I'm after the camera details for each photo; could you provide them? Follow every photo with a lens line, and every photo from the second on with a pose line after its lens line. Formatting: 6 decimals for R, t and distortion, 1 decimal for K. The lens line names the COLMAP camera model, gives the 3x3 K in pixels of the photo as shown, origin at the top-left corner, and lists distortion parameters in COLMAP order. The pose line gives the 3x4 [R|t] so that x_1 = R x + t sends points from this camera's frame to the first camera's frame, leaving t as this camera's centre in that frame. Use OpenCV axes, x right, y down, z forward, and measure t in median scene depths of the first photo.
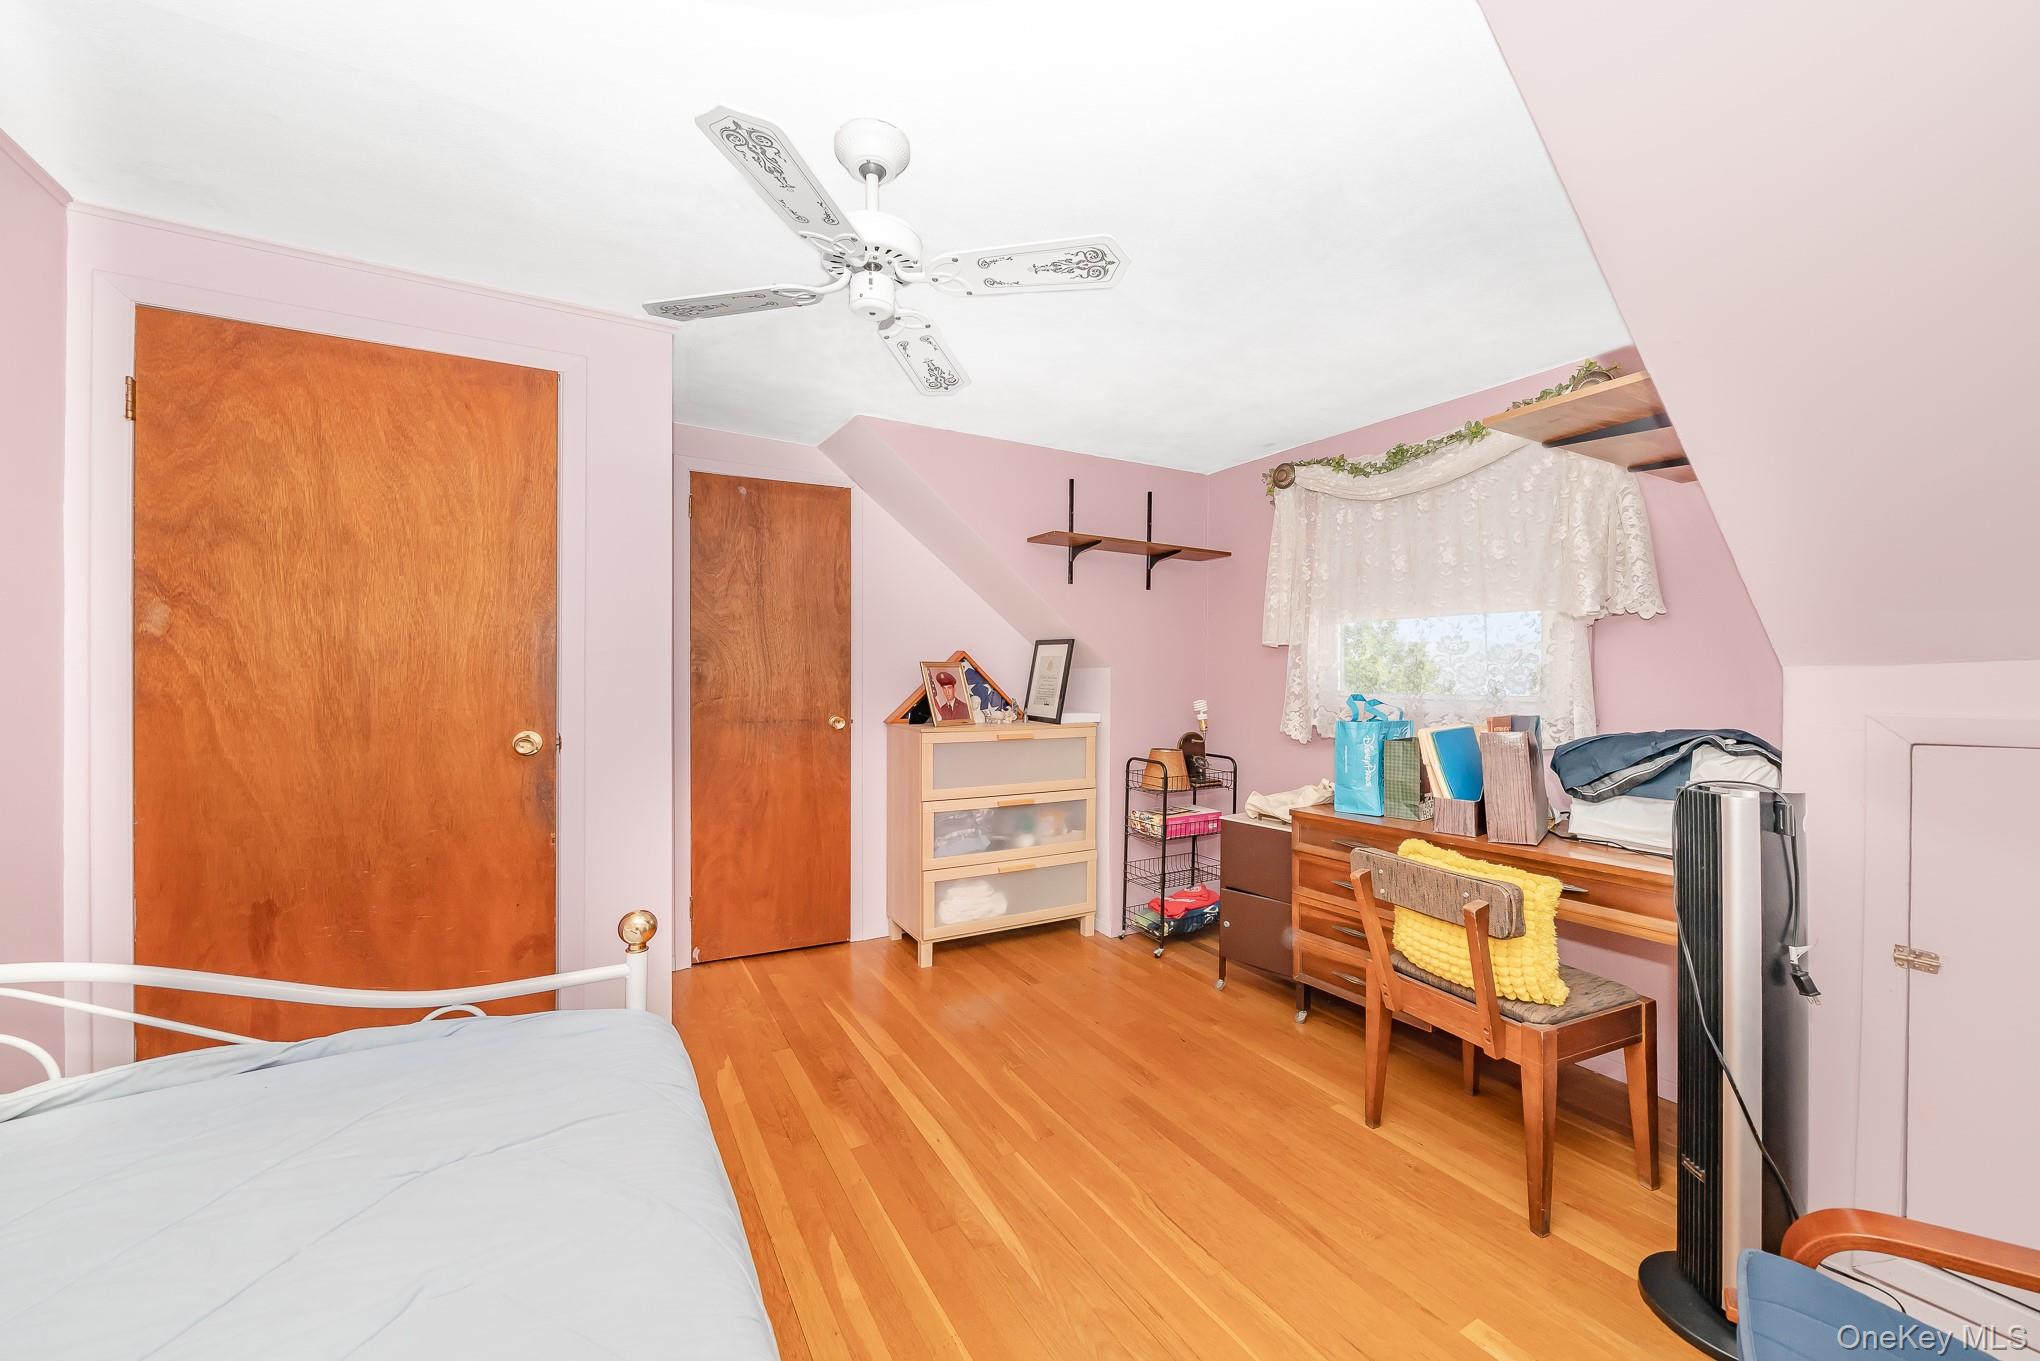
lens RADIAL K [[754.3, 0, 1021.7], [0, 754.3, 670.0], [0, 0, 1]] dist [-0.002002, -0.000117]
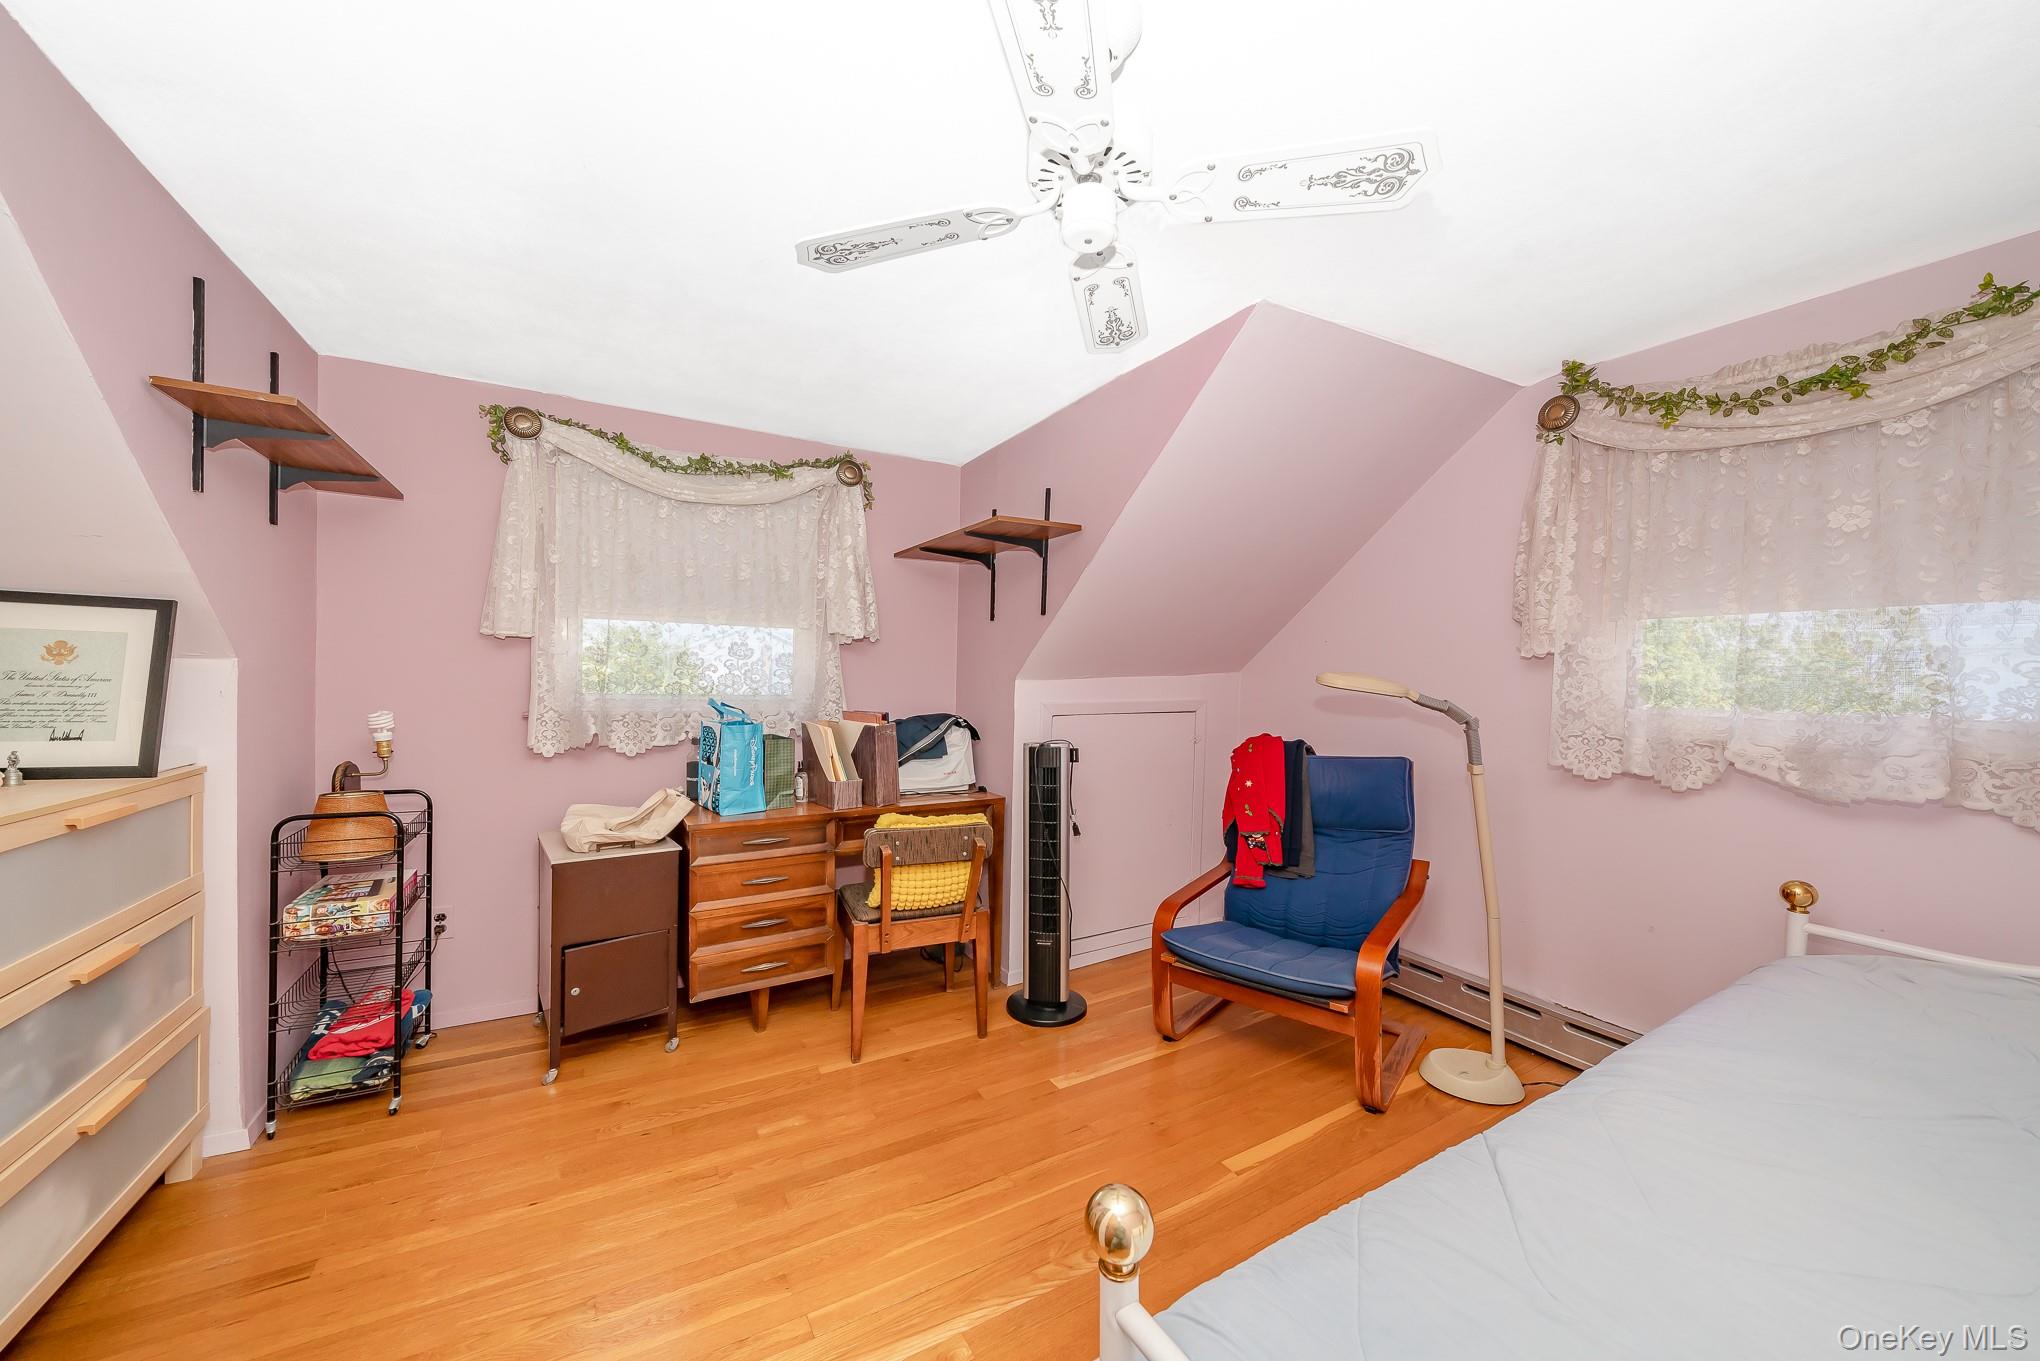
lens RADIAL K [[736.1, 0, 1026.9], [0, 736.1, 690.8], [0, 0, 1]] dist [-0.001285, -0.000060]
pose [[0.015708, -0.023623, 0.999598, -0.481089], [-0.030095, 0.999257, 0.024088, -0.012582], [-0.999424, -0.030462, 0.014985, 0.513744]]
